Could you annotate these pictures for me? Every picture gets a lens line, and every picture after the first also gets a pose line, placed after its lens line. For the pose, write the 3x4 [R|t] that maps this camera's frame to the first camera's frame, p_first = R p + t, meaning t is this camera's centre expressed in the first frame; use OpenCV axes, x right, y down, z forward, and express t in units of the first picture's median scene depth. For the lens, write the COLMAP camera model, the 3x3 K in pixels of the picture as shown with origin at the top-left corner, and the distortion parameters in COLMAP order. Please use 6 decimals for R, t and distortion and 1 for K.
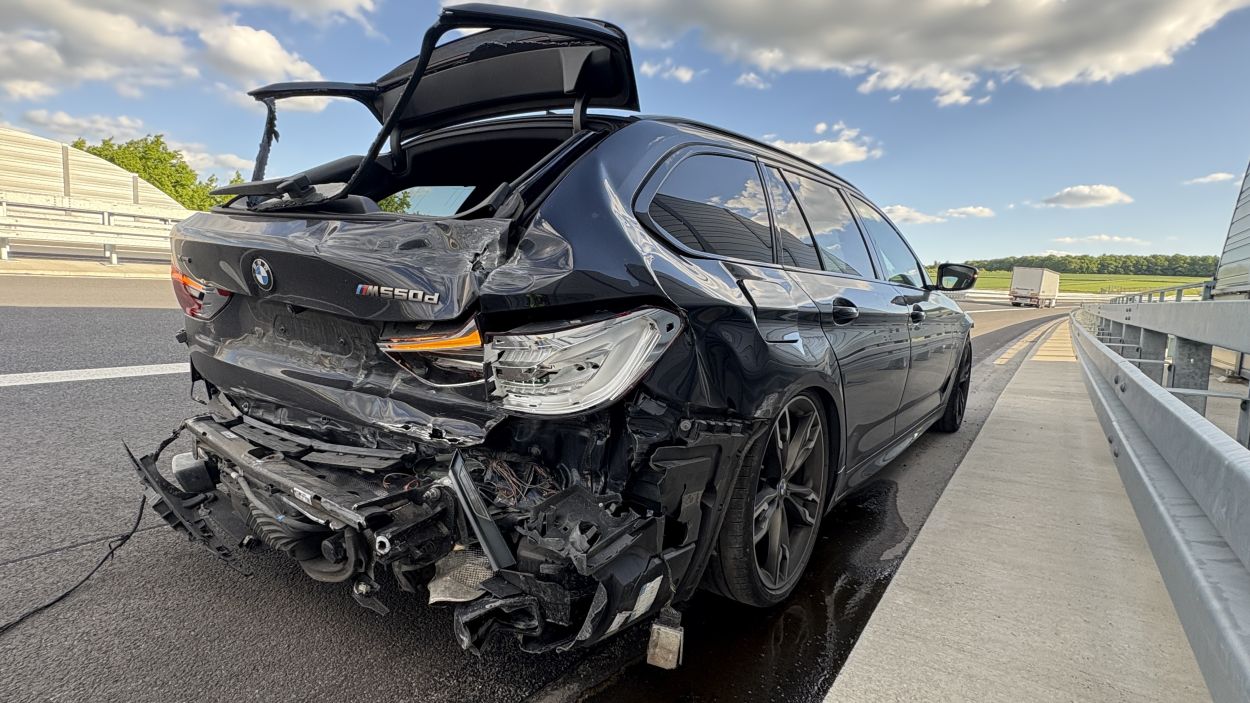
lens RADIAL K [[609.2, 0, 621.2], [0, 609.2, 358.4], [0, 0, 1]] dist [-0.010517, 0.004079]
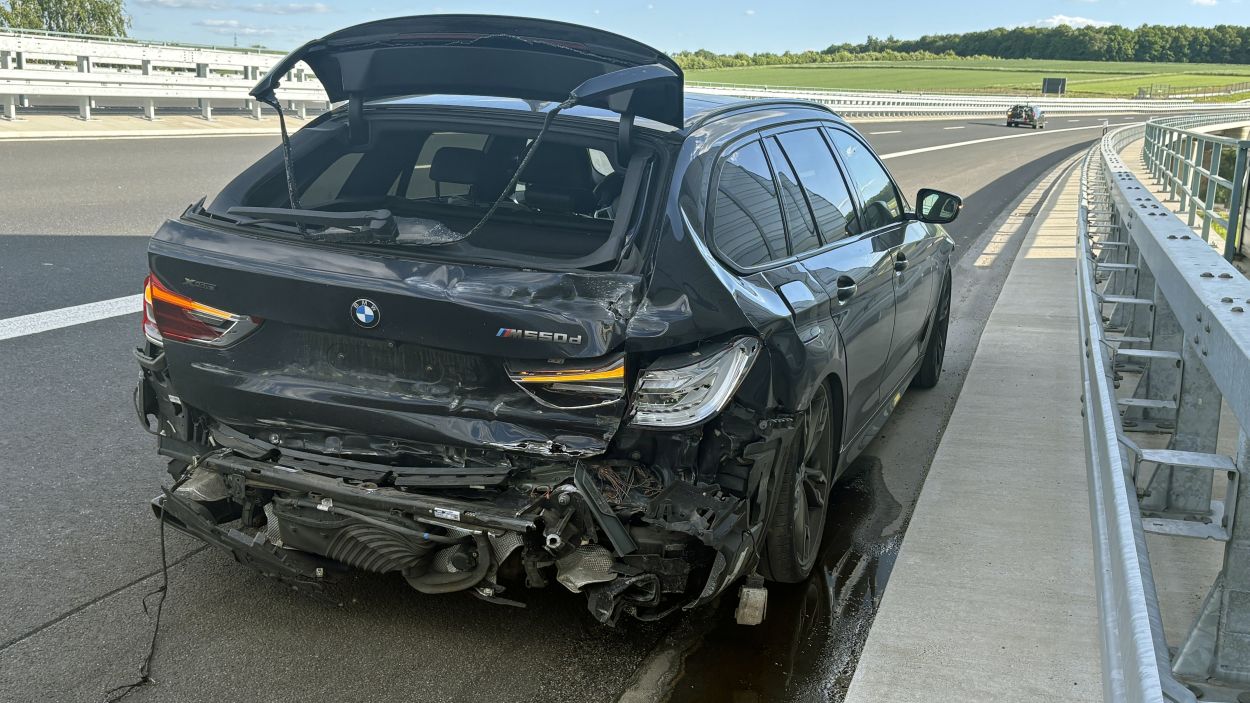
lens RADIAL K [[1259.9, 0, 623.8], [0, 1259.9, 346.0], [0, 0, 1]] dist [0.015743, 0.000000]
pose [[0.959482, -0.063680, 0.274479, -0.769199], [0.040746, 0.995245, 0.088468, -0.257877], [-0.278808, -0.073700, 0.957515, -1.219525]]
